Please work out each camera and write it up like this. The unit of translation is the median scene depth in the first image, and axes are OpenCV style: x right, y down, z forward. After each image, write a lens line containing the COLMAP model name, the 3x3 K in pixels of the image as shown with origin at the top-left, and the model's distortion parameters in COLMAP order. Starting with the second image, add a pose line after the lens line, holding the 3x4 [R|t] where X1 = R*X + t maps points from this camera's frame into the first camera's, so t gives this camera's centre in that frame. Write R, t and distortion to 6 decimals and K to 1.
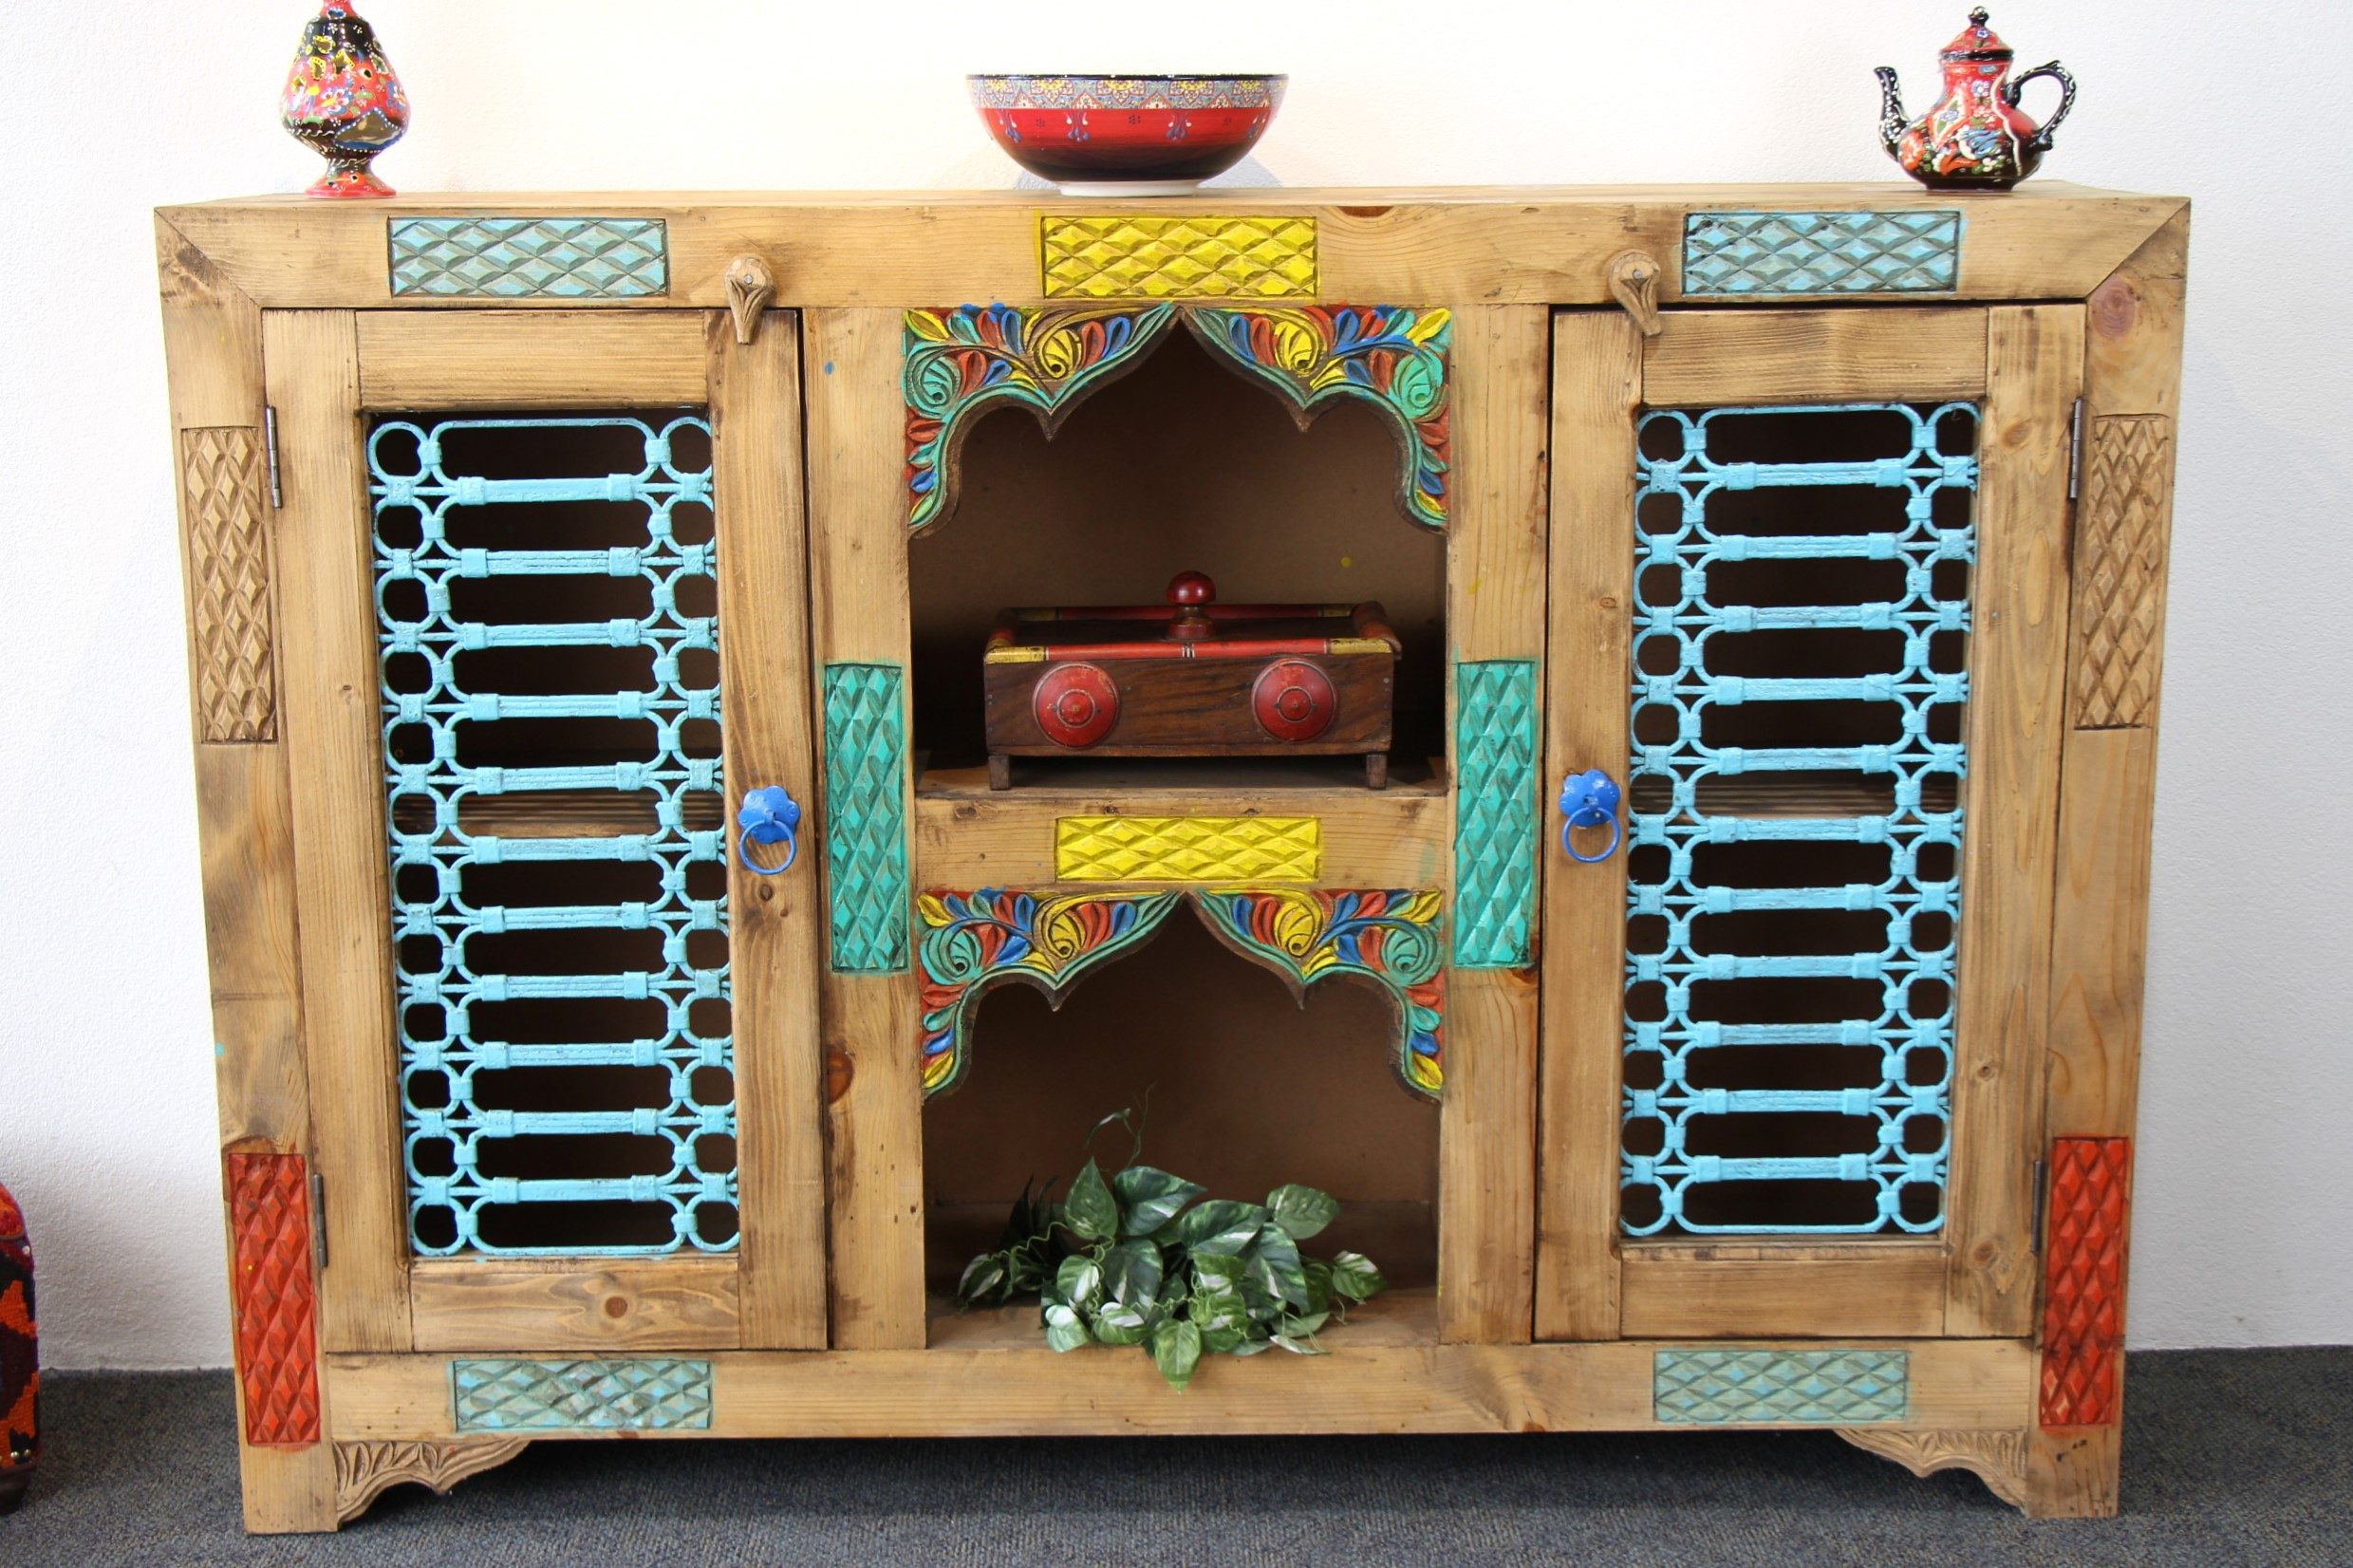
lens RADIAL K [[3298.8, 0, 1143.7], [0, 3298.8, 790.4], [0, 0, 1]] dist [-0.000116, 0.327123]
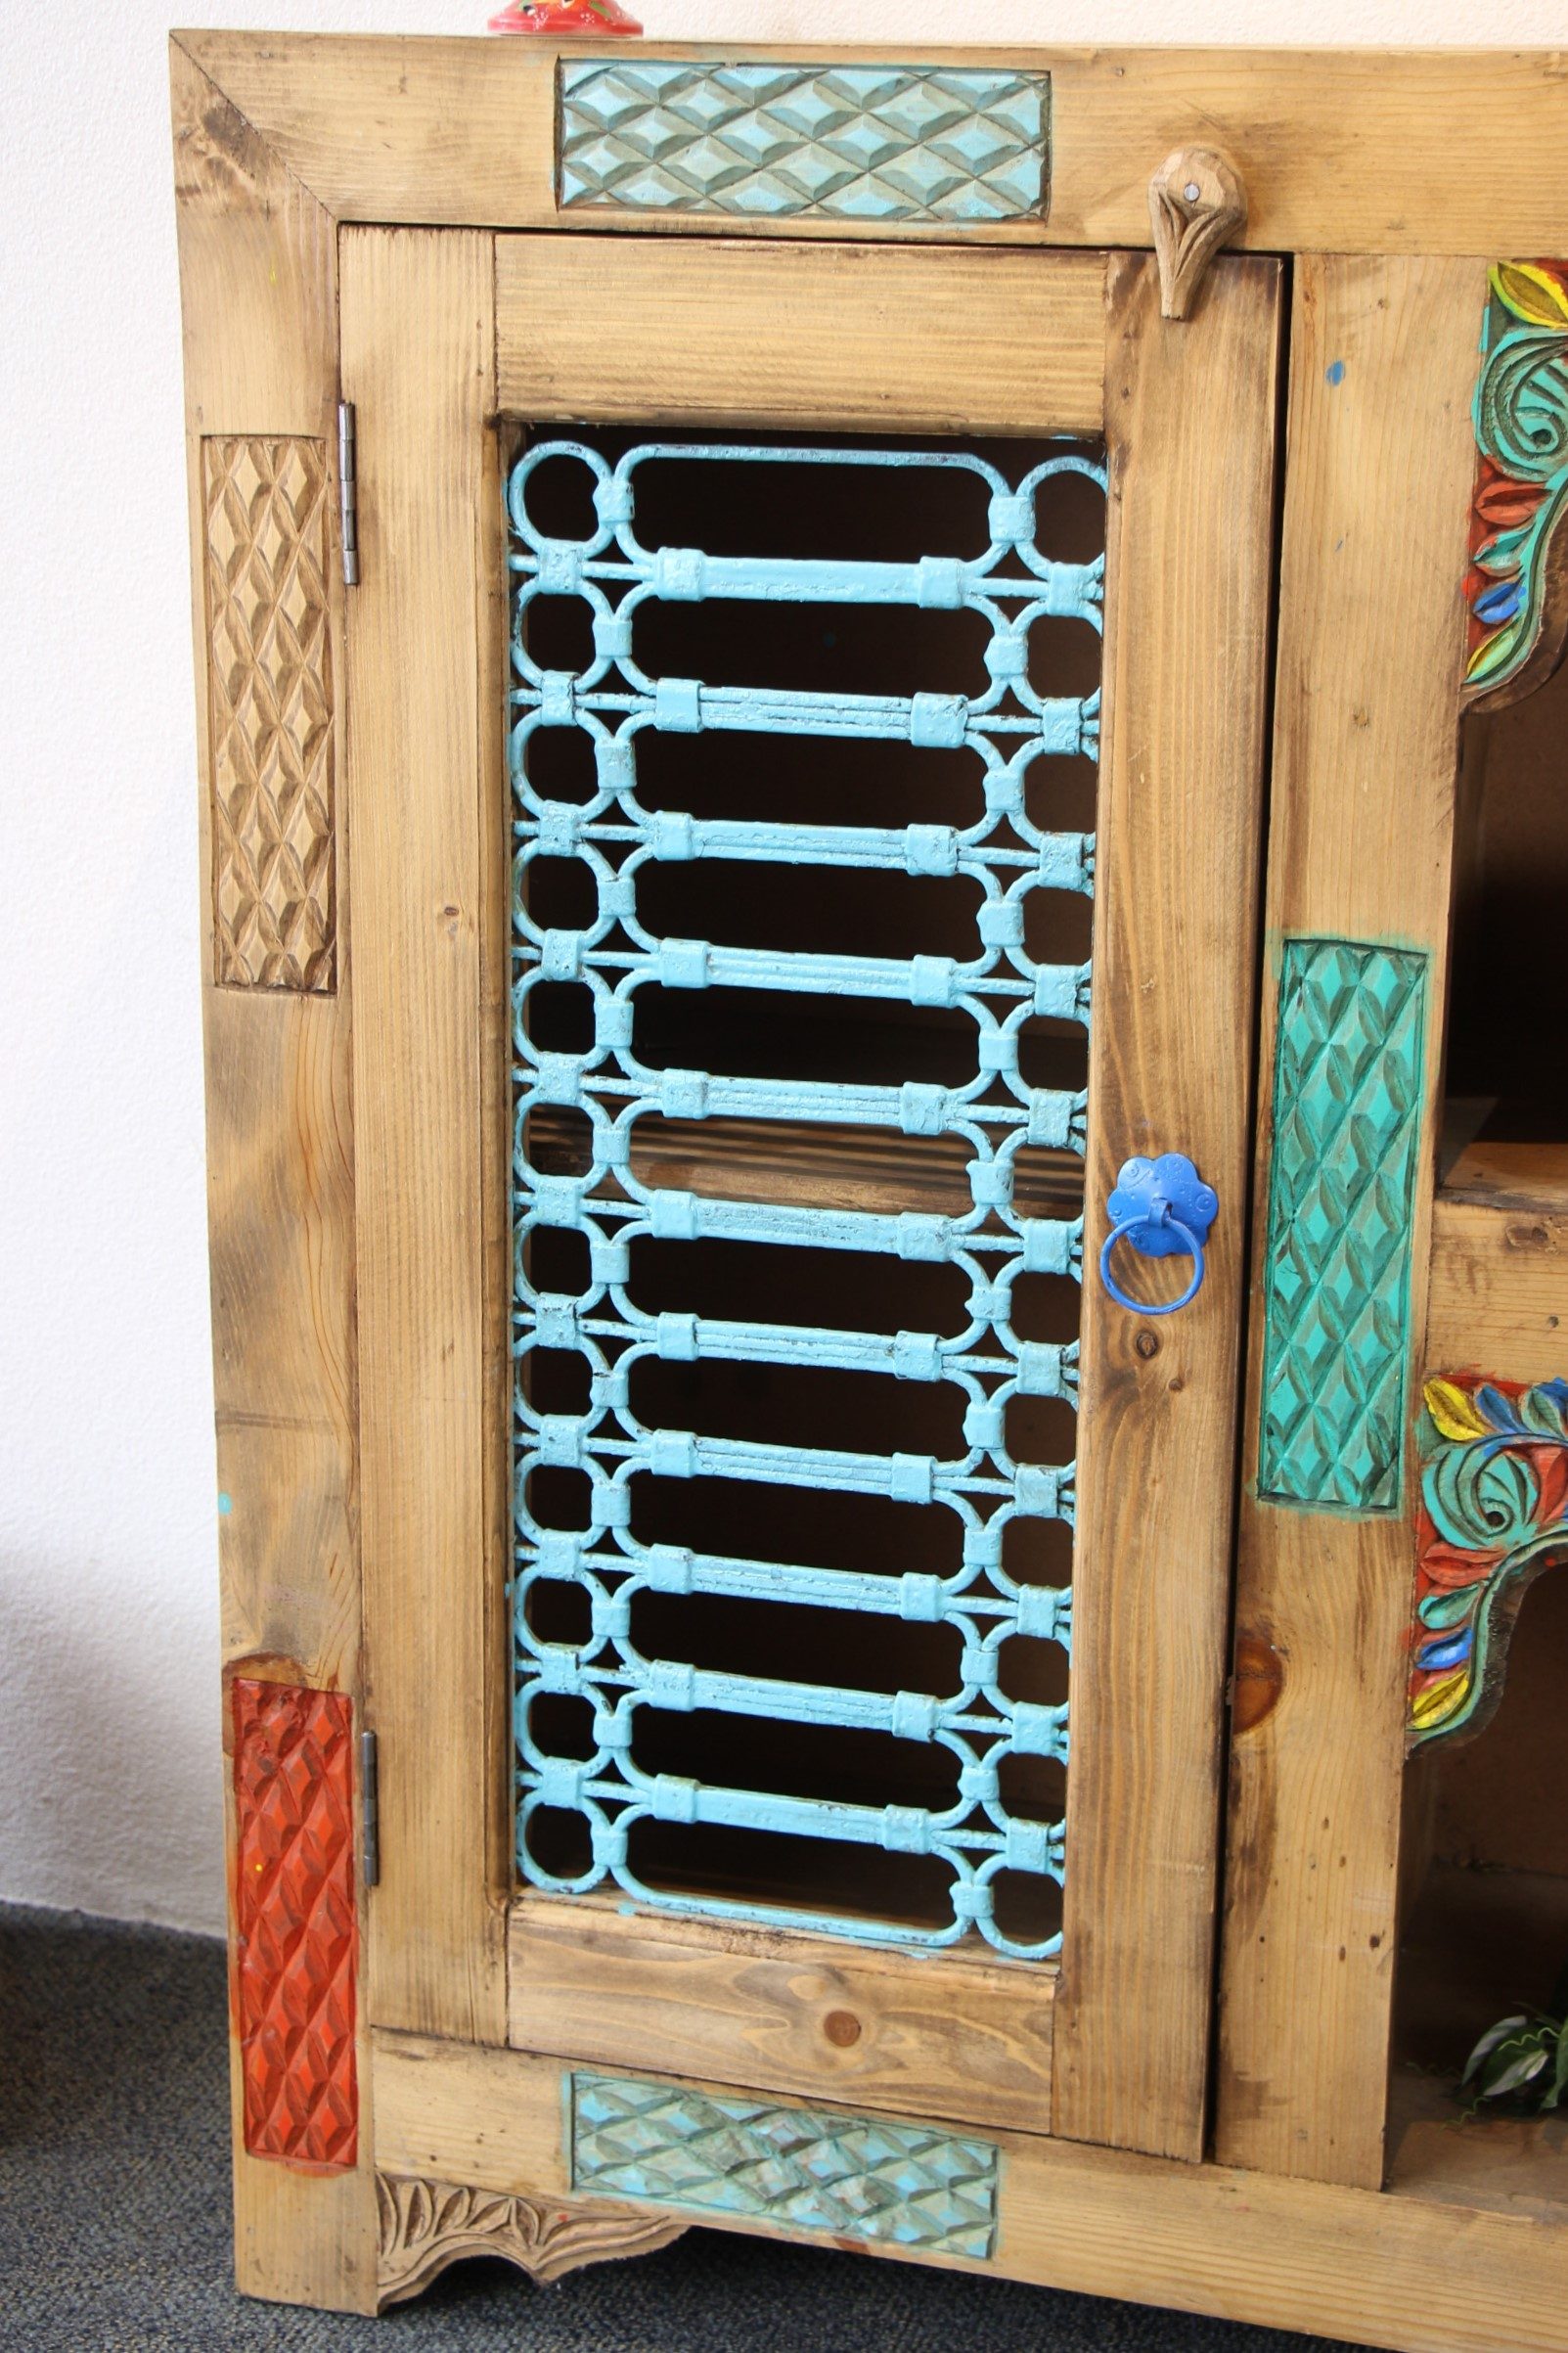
lens RADIAL K [[4172.3, 0, 789.9], [0, 4172.3, 1226.9], [0, 0, 1]] dist [0.084881, 0.422643]
pose [[0.952033, 0.101427, -0.288696, 0.026595], [-0.081742, 0.993480, 0.079476, -0.038183], [0.294874, -0.052065, 0.954116, 0.321888]]
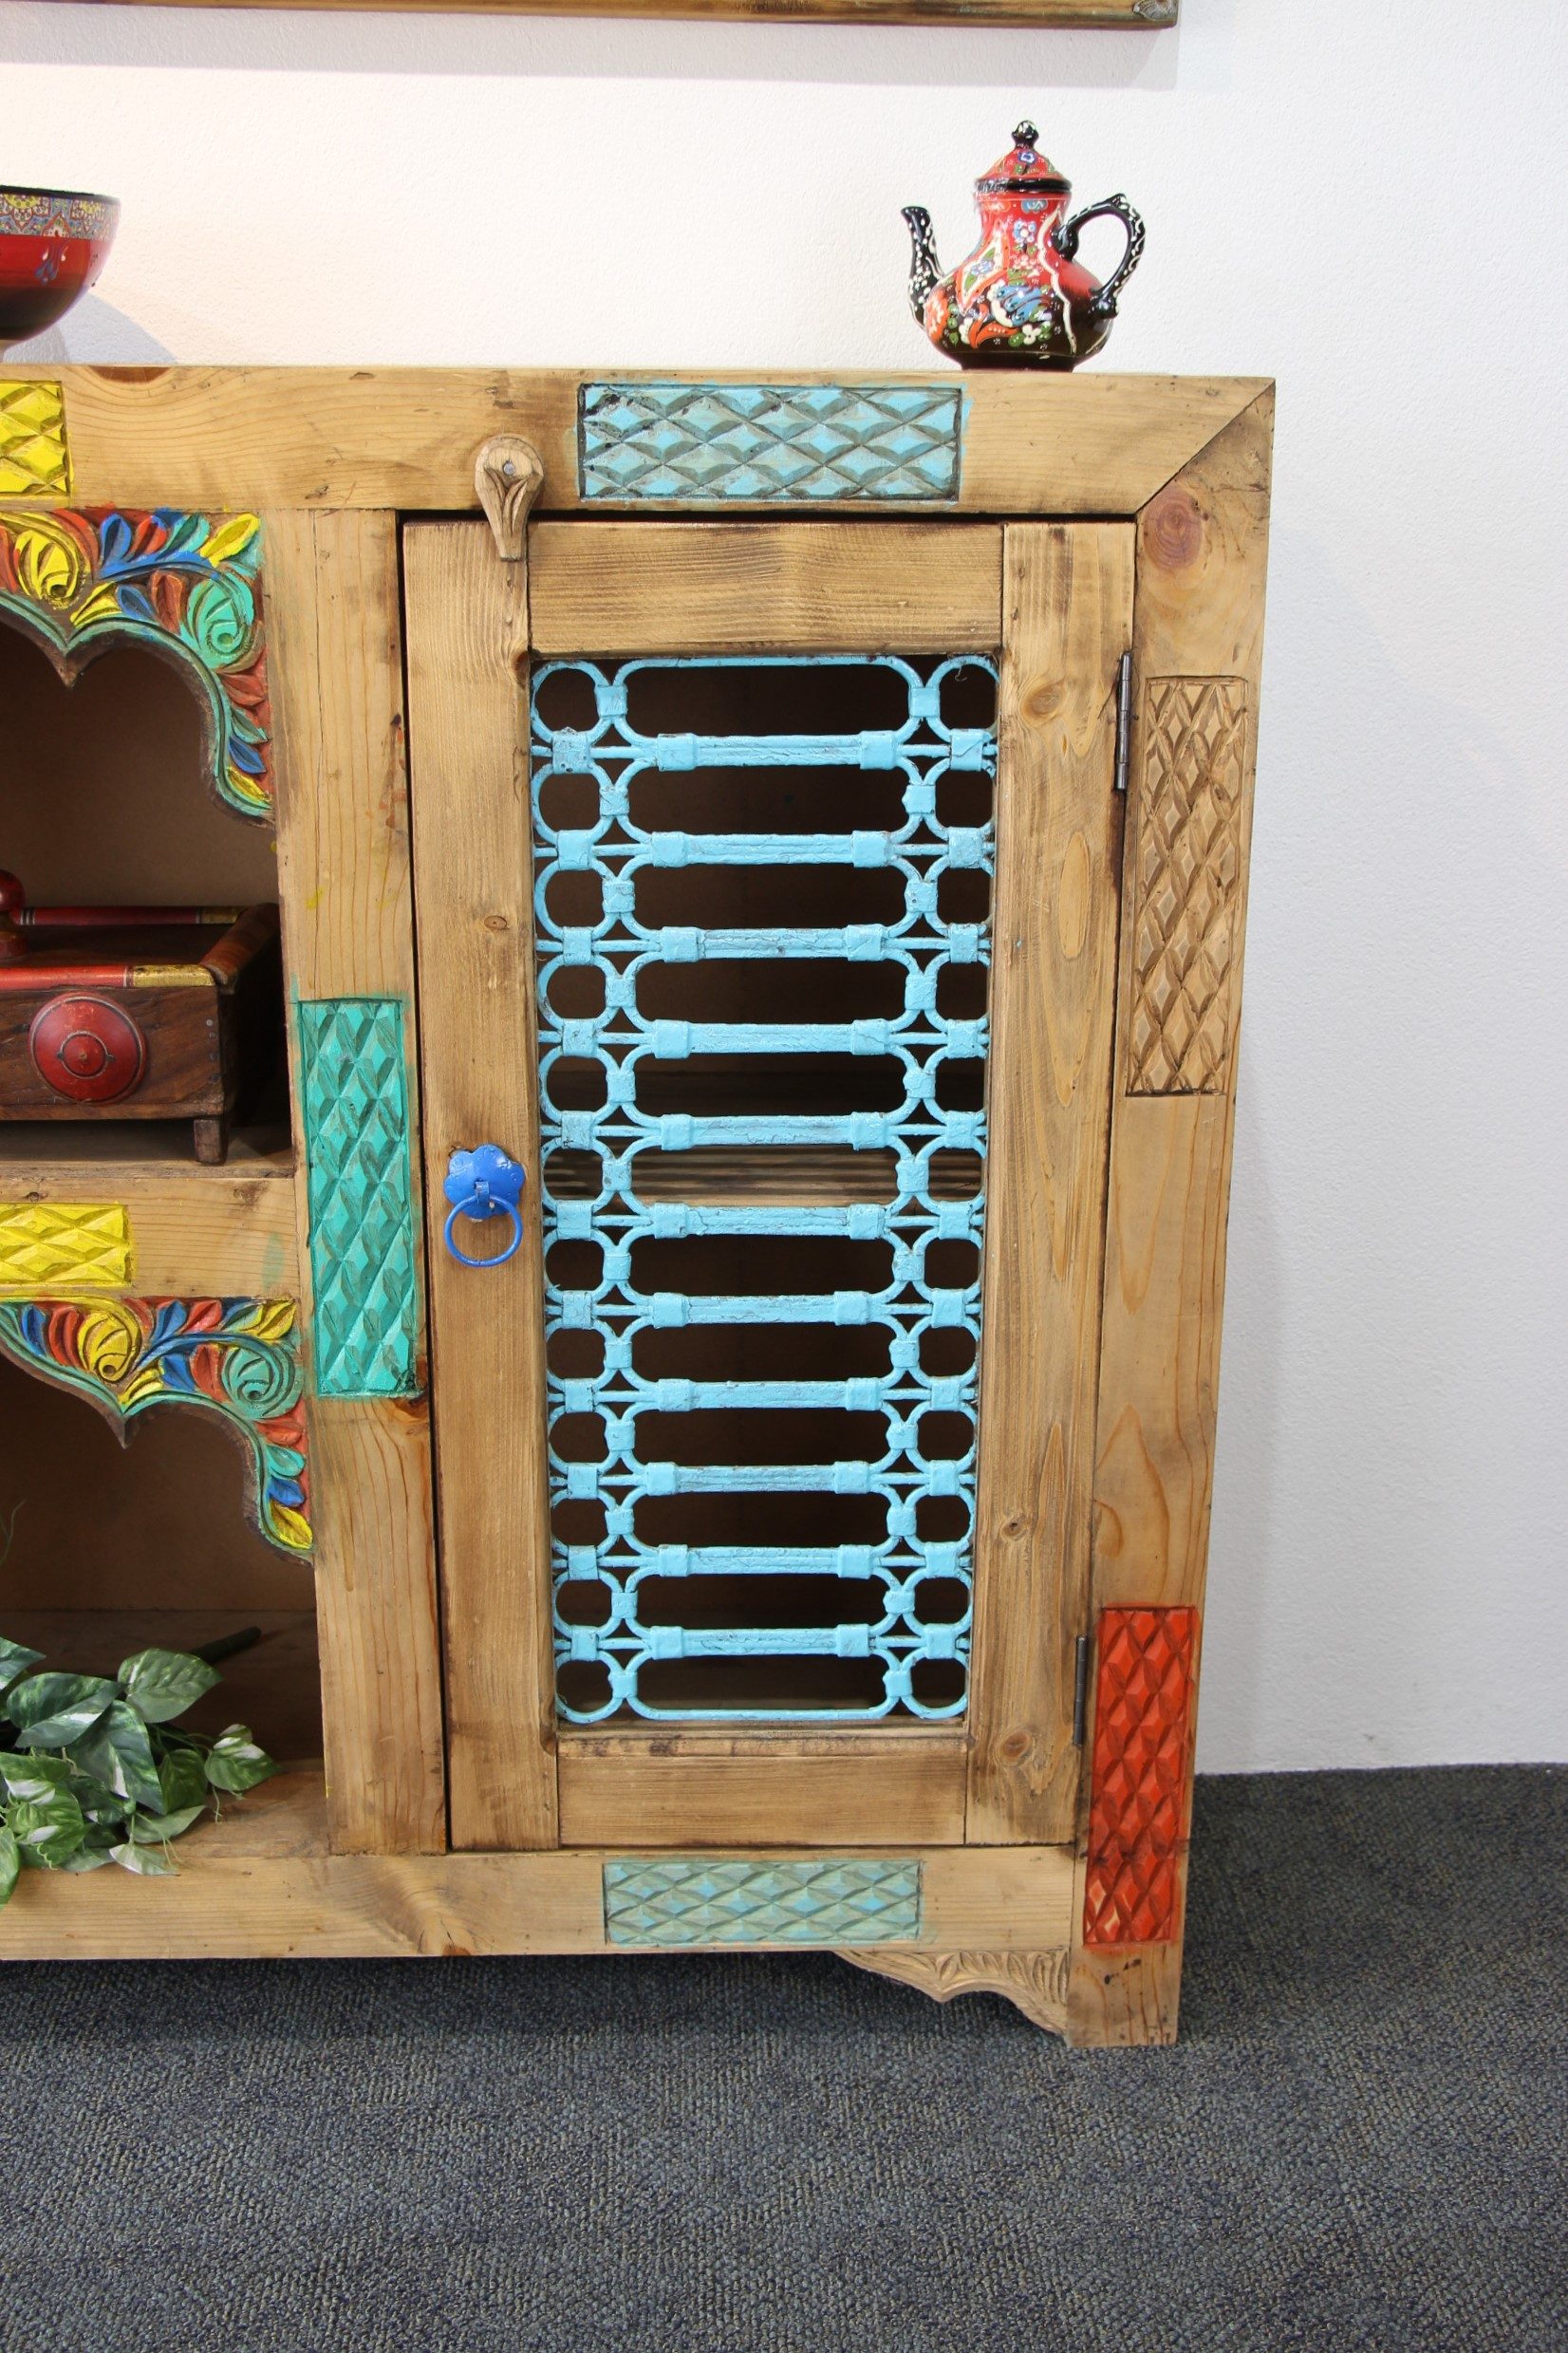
lens RADIAL K [[2628.5, 0, 781.5], [0, 2628.5, 1210.9], [0, 0, 1]] dist [-0.098958, 0.254356]
pose [[0.999552, 0.006681, 0.029165, 0.183640], [-0.009433, 0.995407, 0.095270, -0.048092], [-0.028395, -0.095502, 0.995024, 0.399491]]
